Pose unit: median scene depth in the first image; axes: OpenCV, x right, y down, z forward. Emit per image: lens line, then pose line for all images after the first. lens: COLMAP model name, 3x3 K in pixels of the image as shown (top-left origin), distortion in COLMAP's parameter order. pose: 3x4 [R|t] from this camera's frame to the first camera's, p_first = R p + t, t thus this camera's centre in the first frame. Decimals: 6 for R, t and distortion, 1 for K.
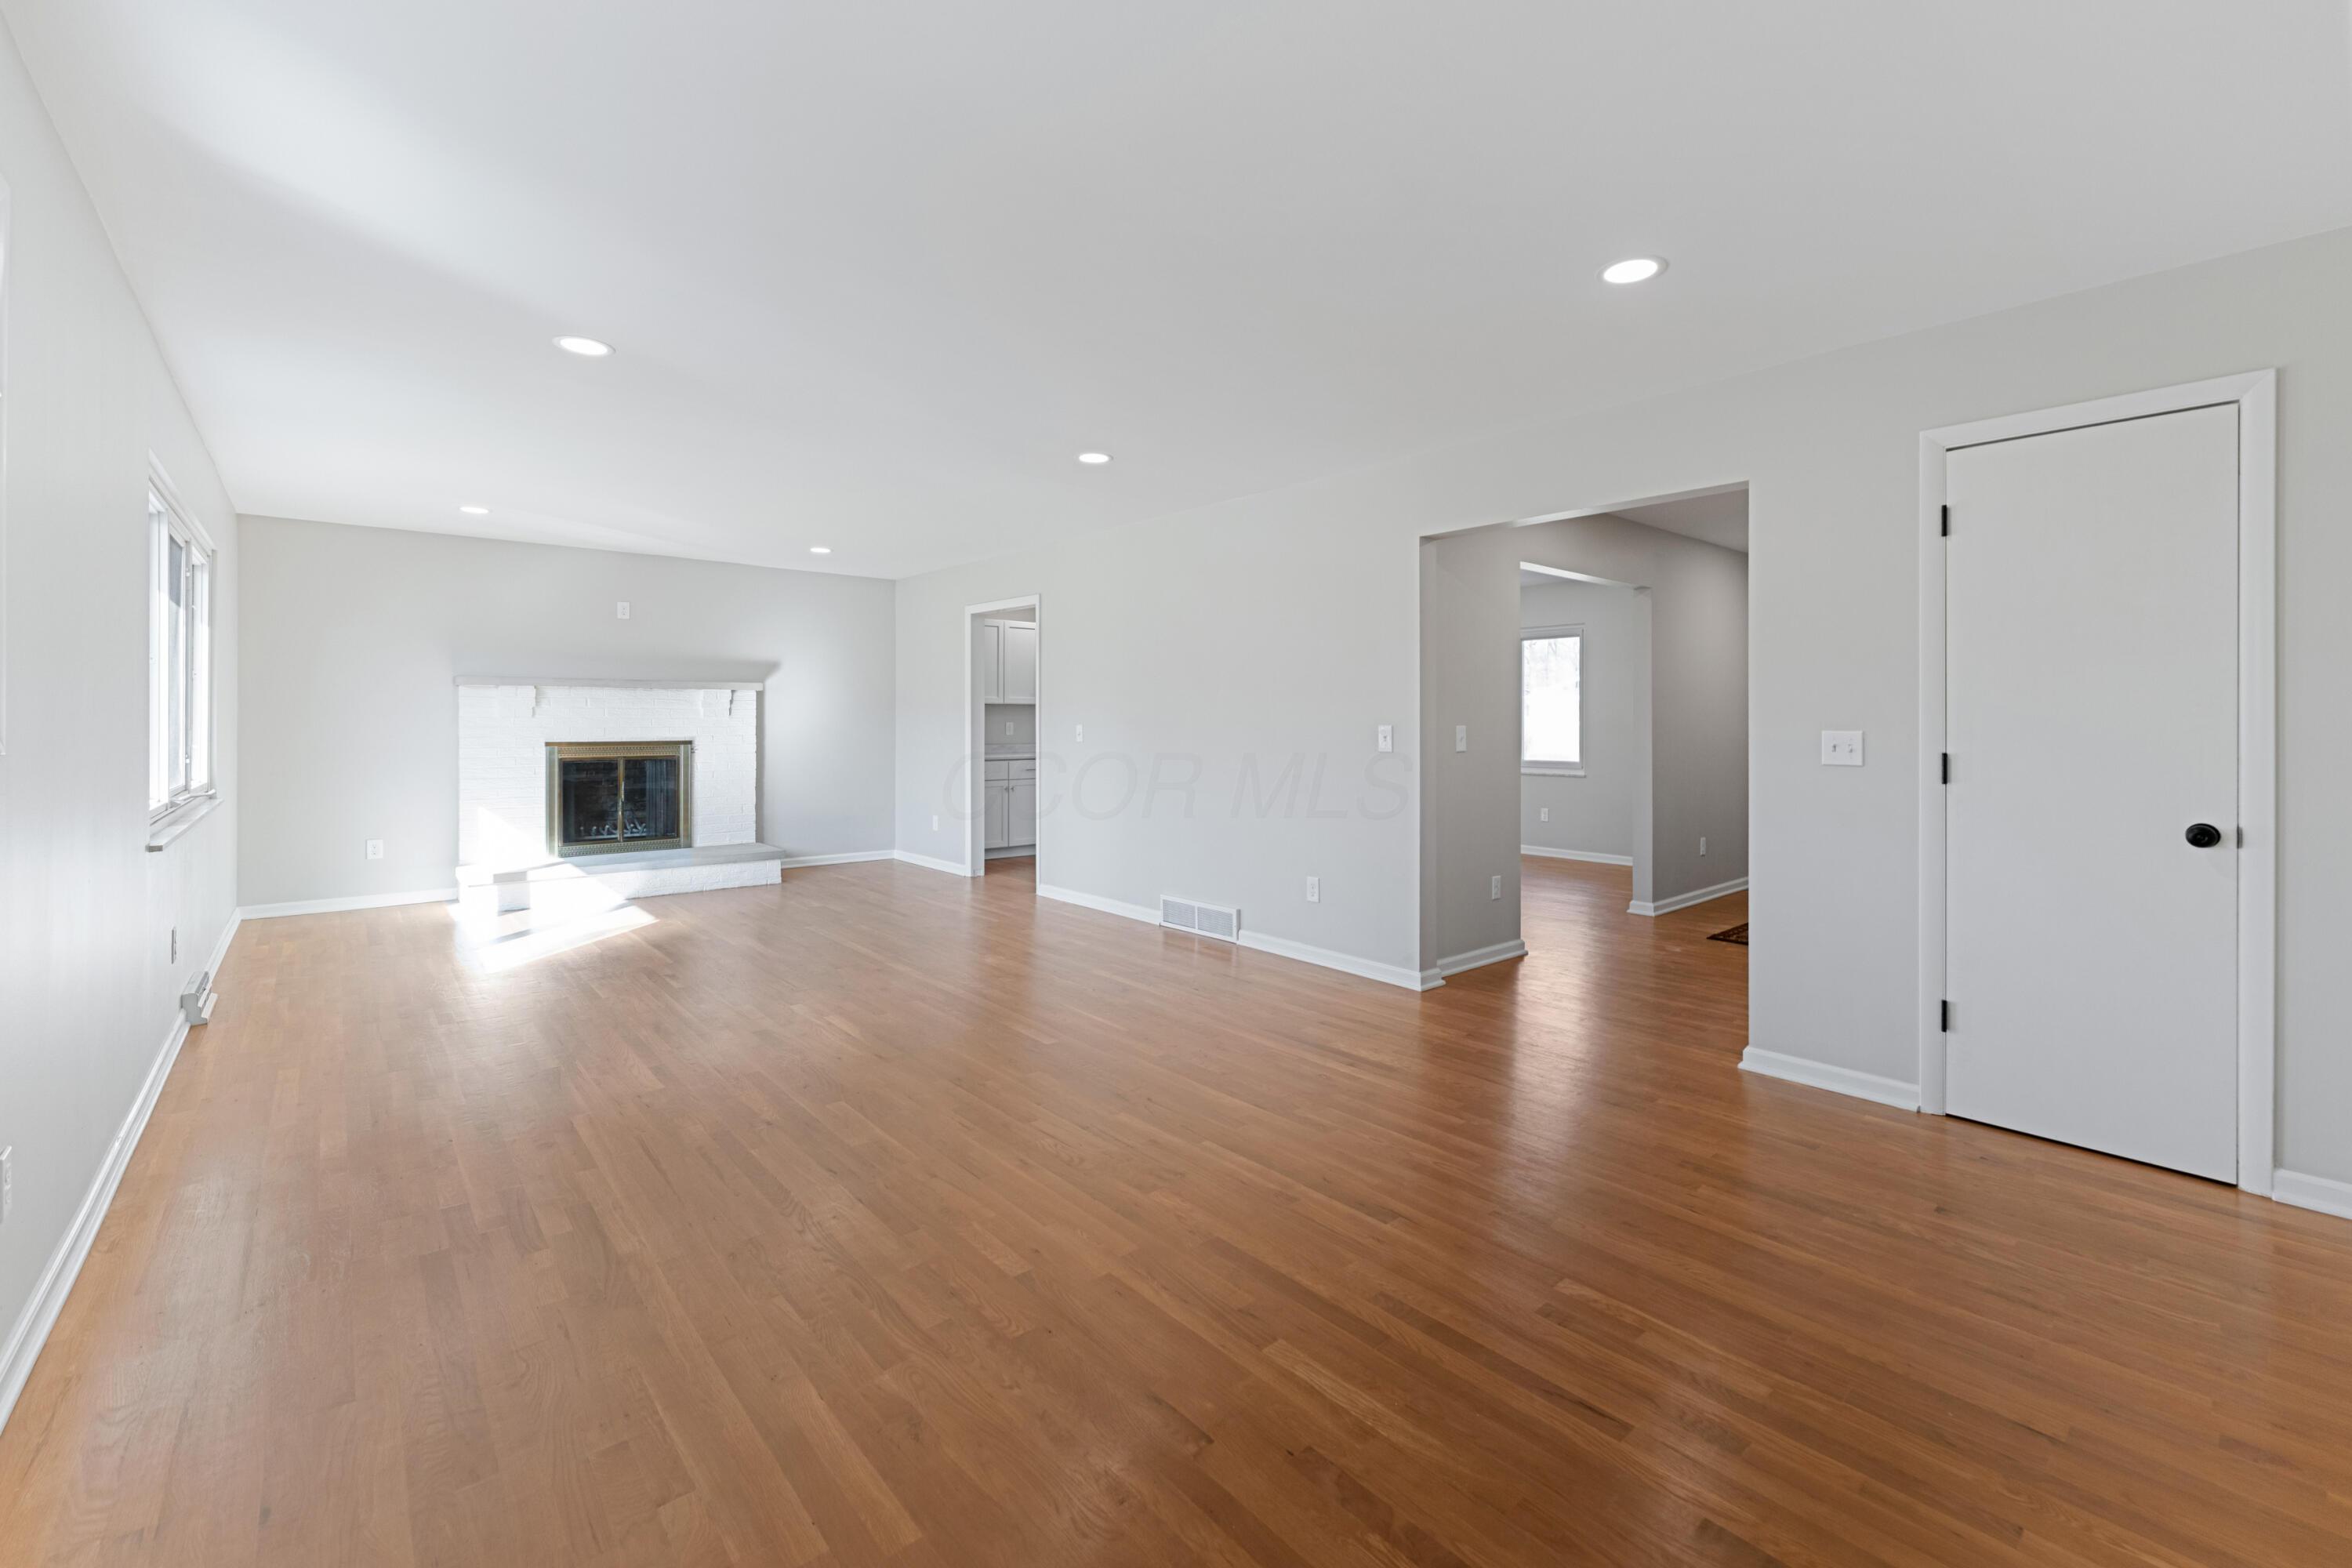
lens RADIAL K [[978.2, 0, 1179.6], [0, 978.2, 720.8], [0, 0, 1]] dist [-0.000905, 0.000035]
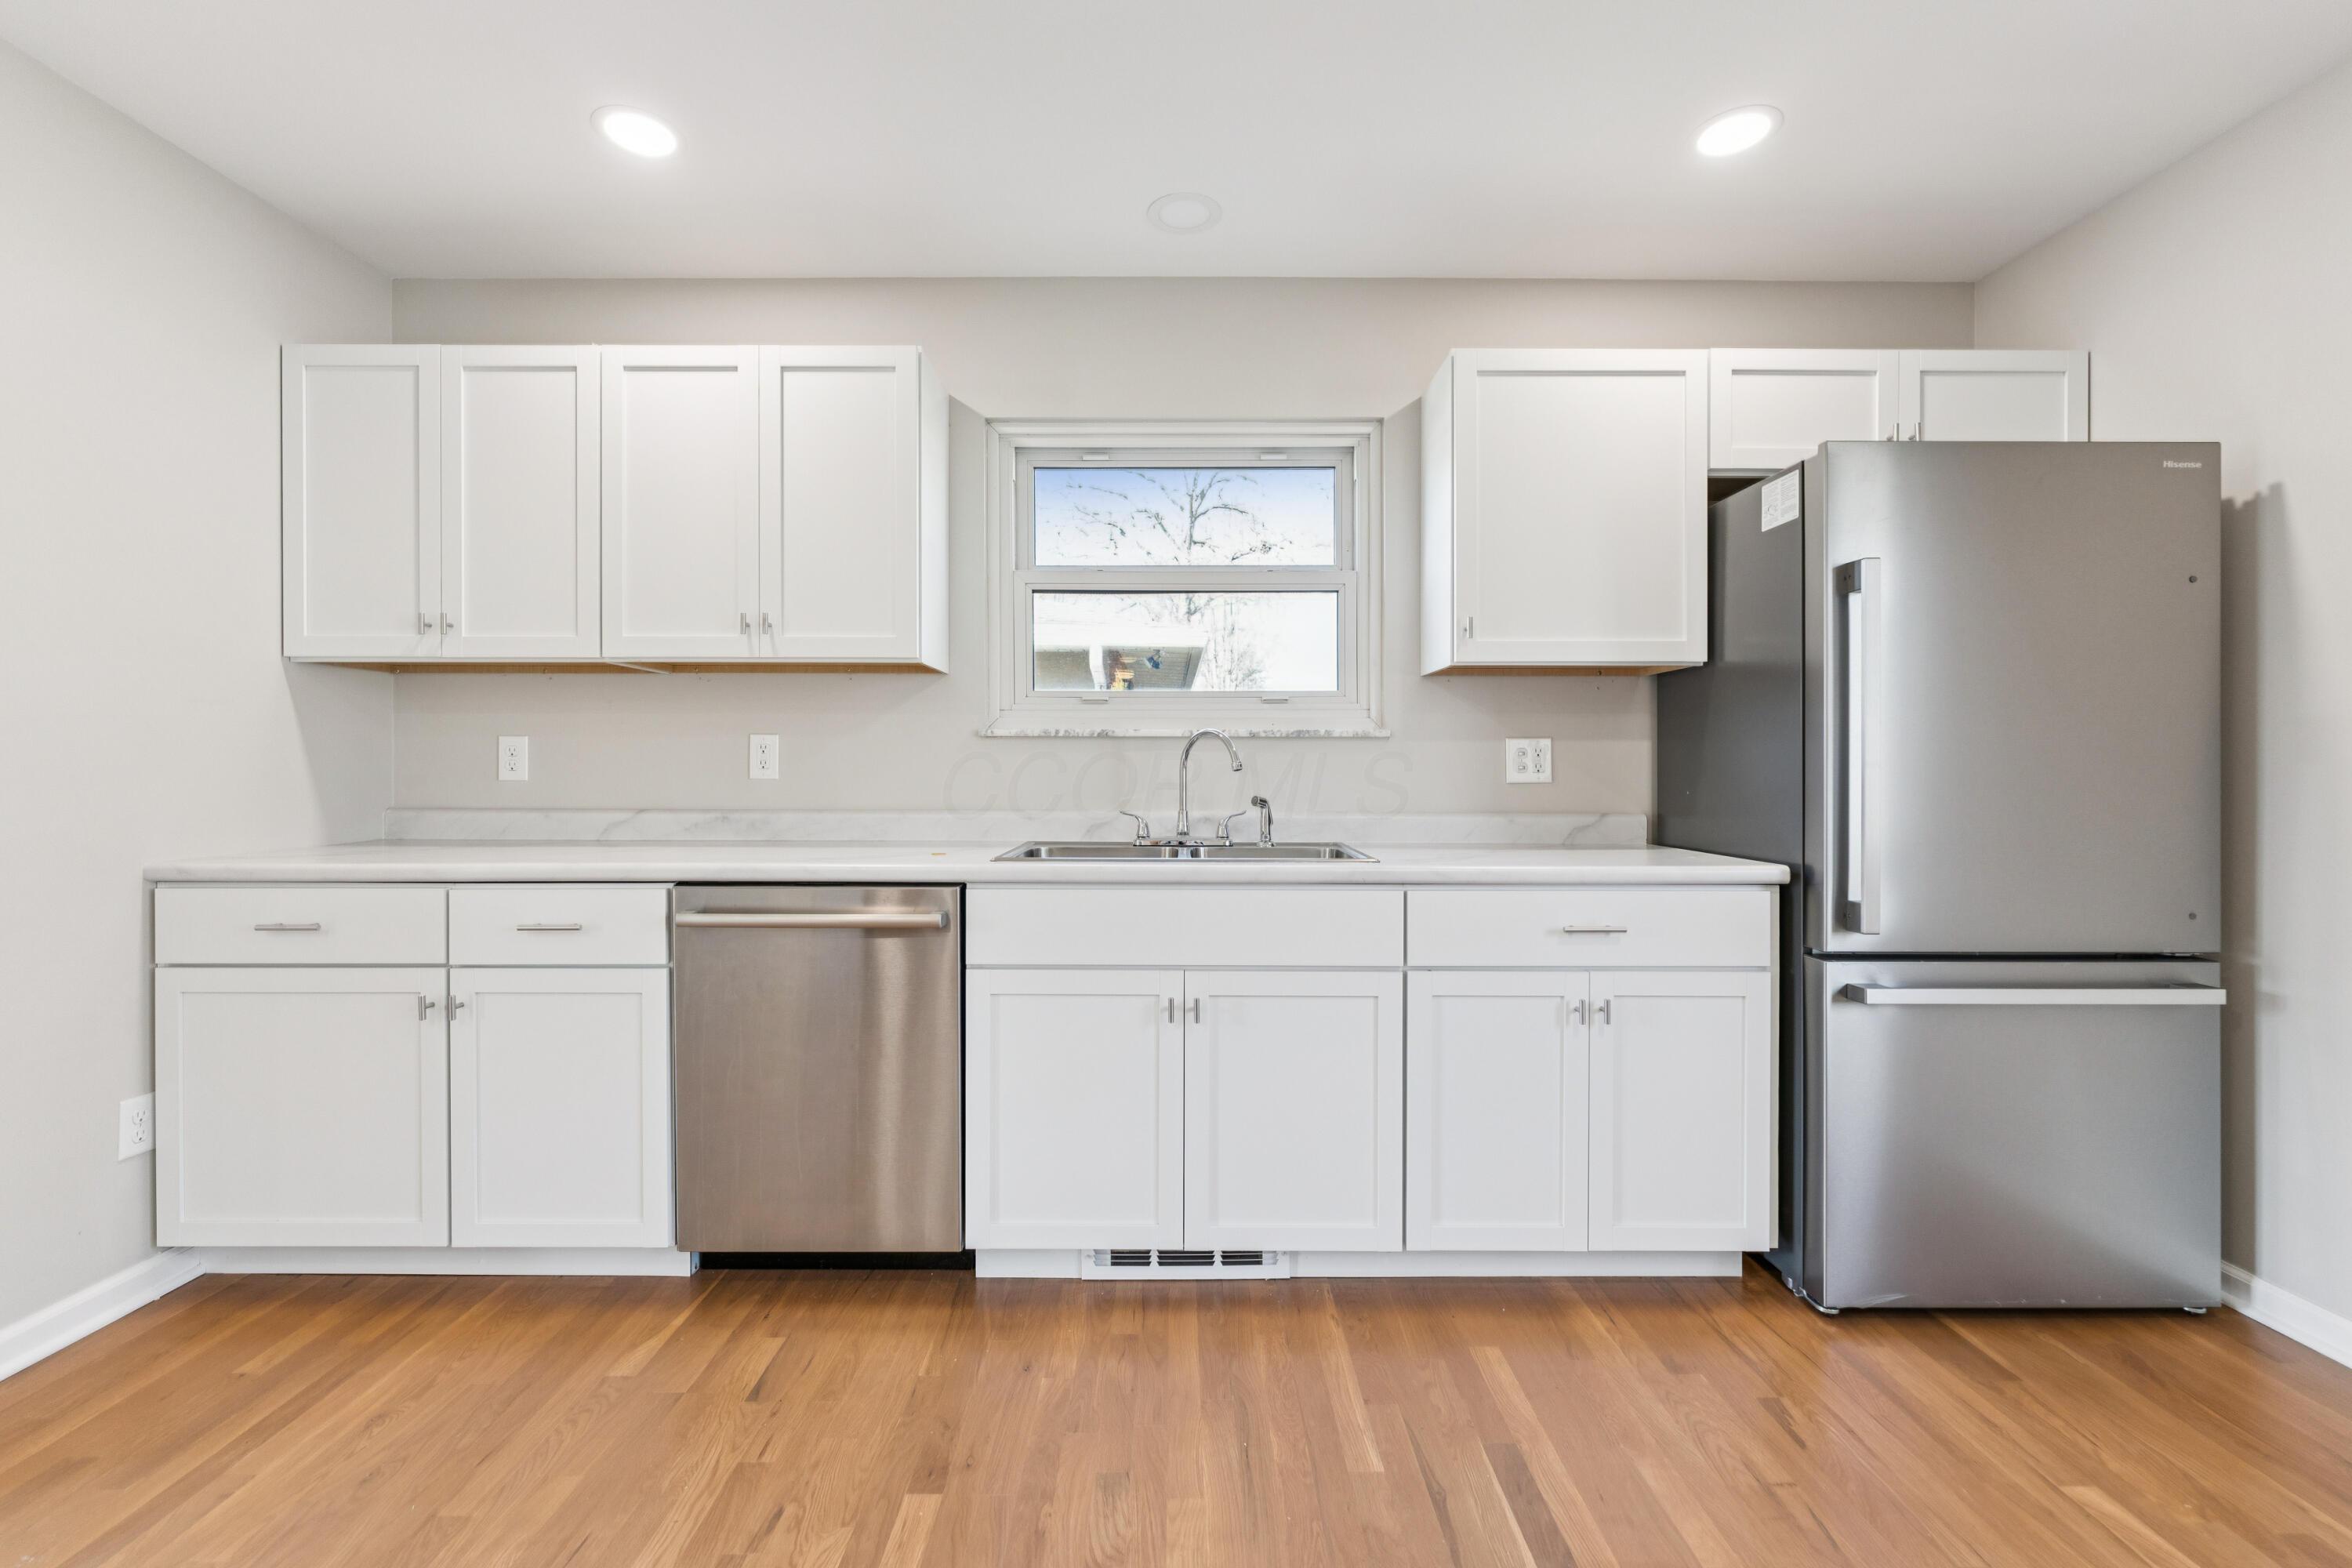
lens RADIAL K [[968.5, 0, 1178.3], [0, 968.5, 767.5], [0, 0, 1]] dist [-0.001160, -0.000172]
pose [[0.762480, 0.001604, -0.647010, 0.134812], [0.000040, 0.999997, 0.002526, 0.013839], [0.647012, -0.001952, 0.762477, 1.131895]]
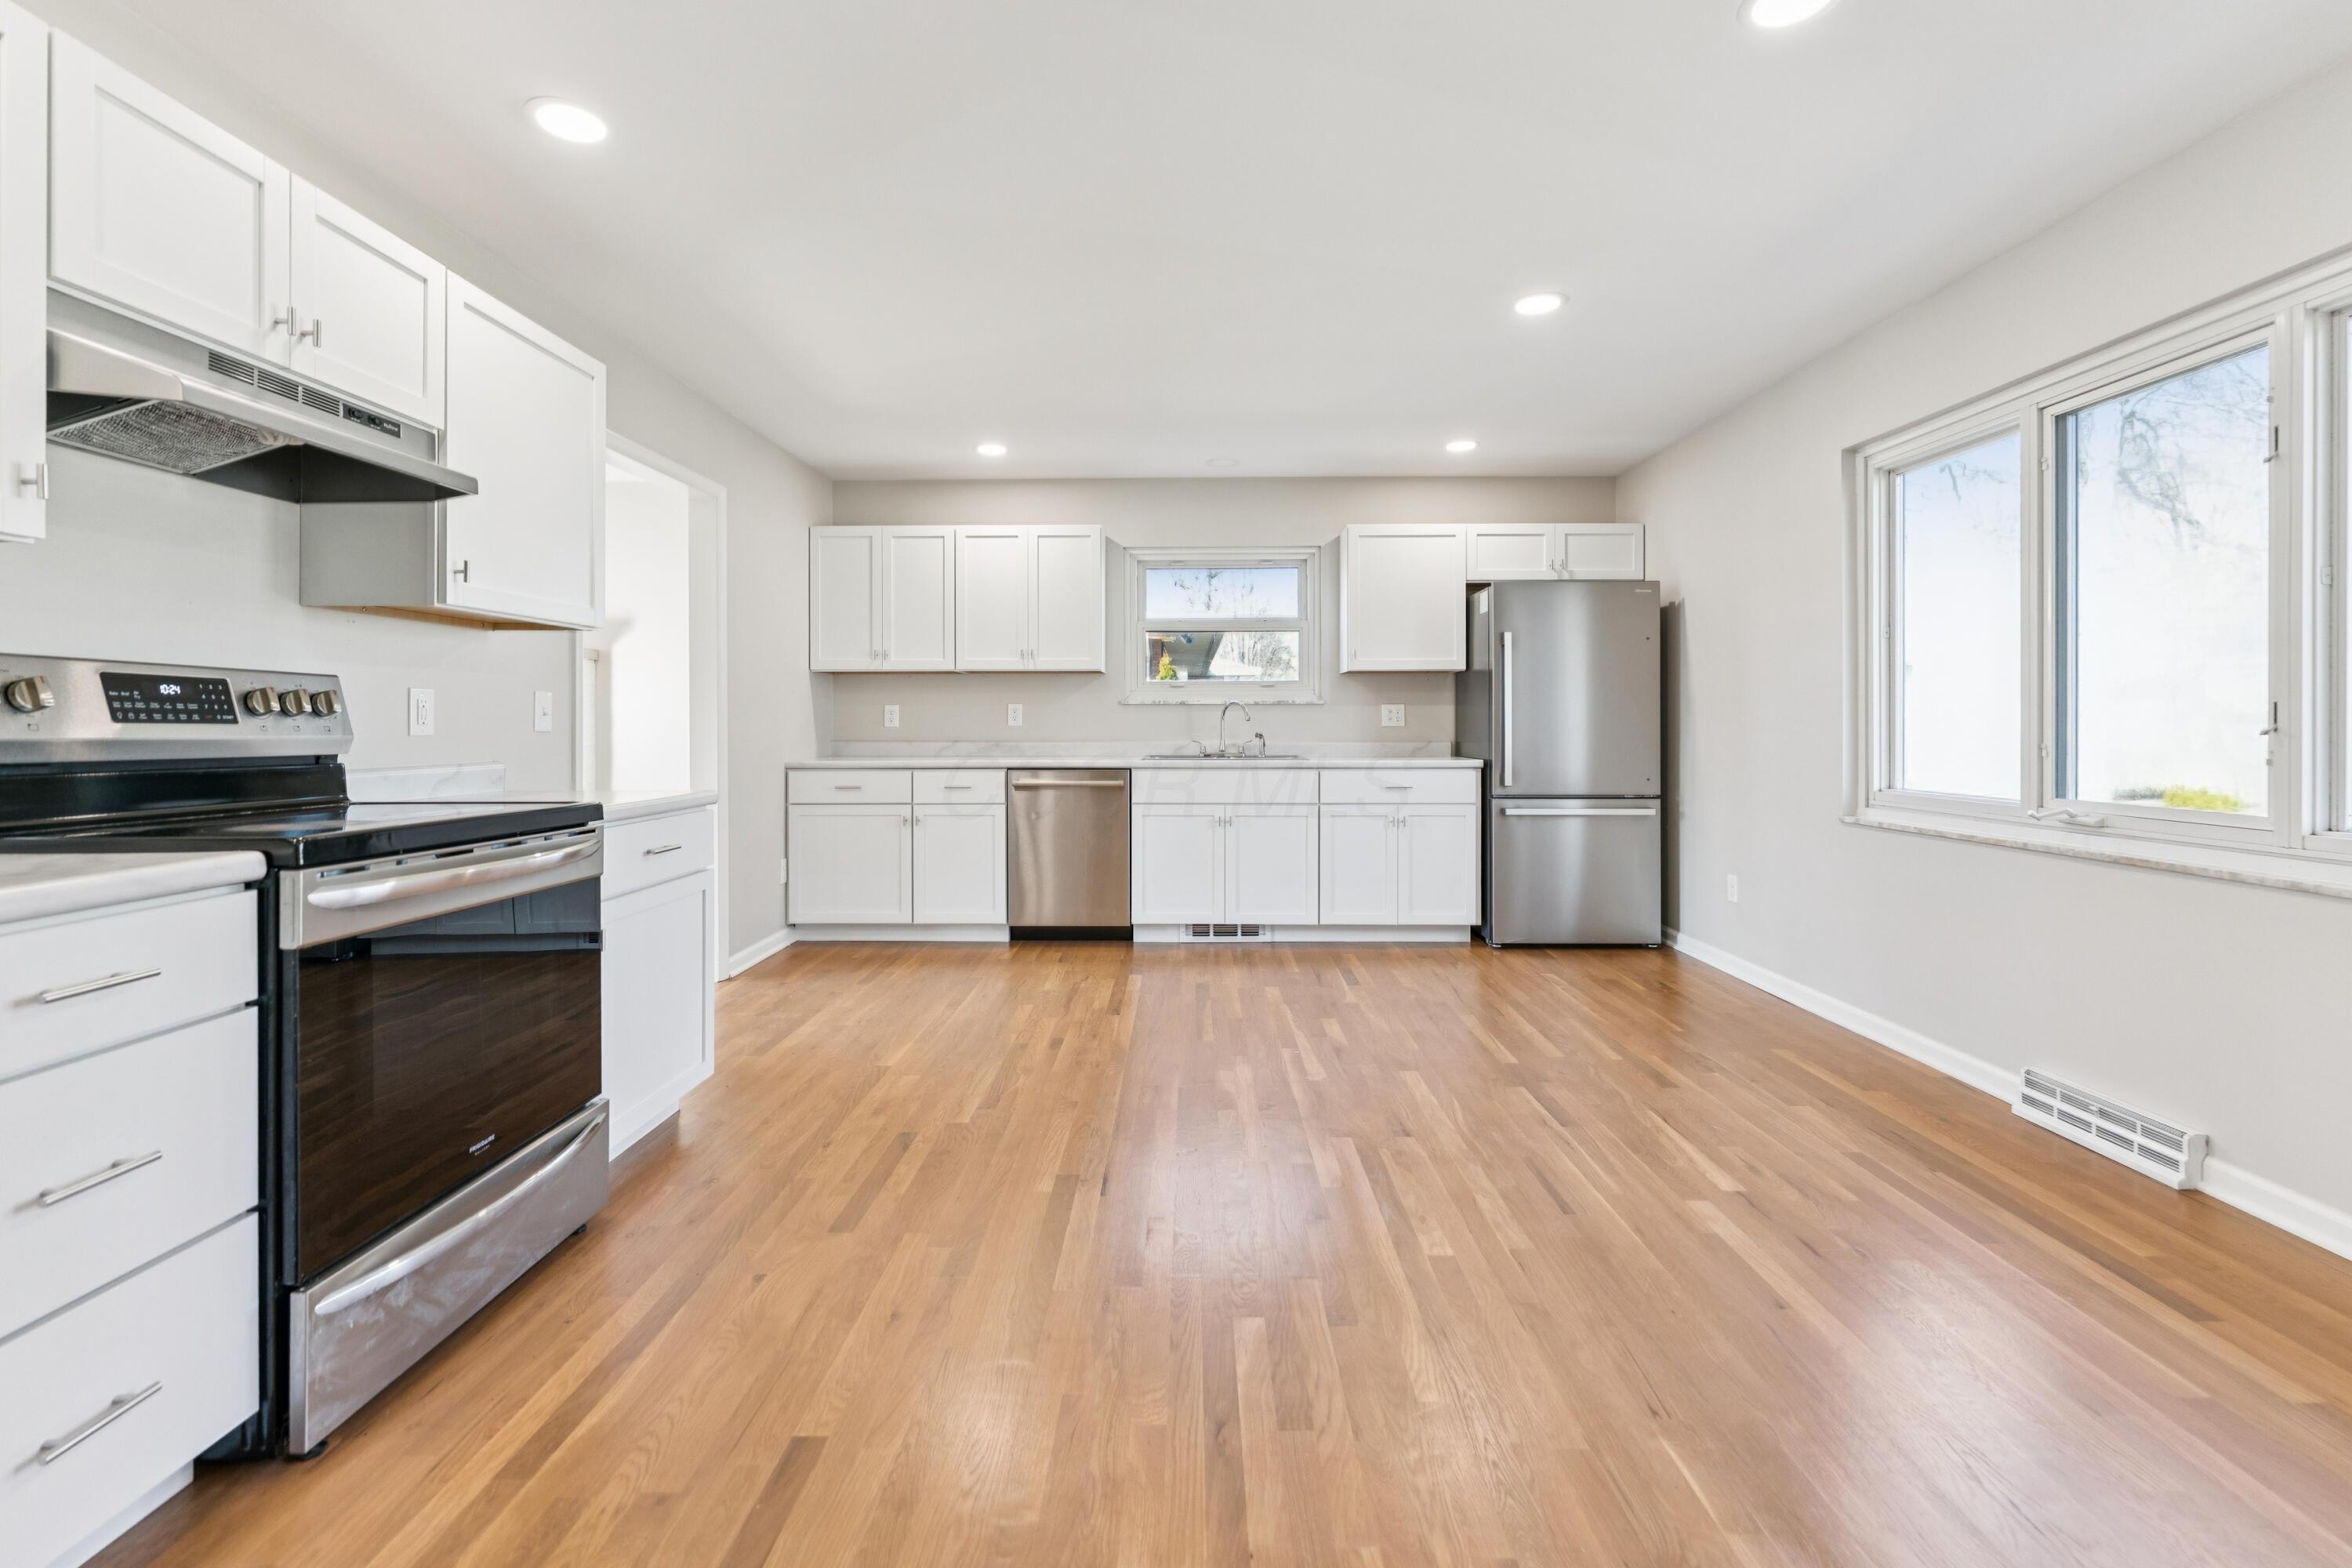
lens RADIAL K [[986.8, 0, 1172.8], [0, 986.8, 722.2], [0, 0, 1]] dist [-0.001581, -0.000169]
pose [[0.743905, -0.001353, -0.668284, 0.378162], [0.003034, 0.999994, 0.001353, 0.015827], [0.668278, -0.003034, 0.743905, 0.822741]]
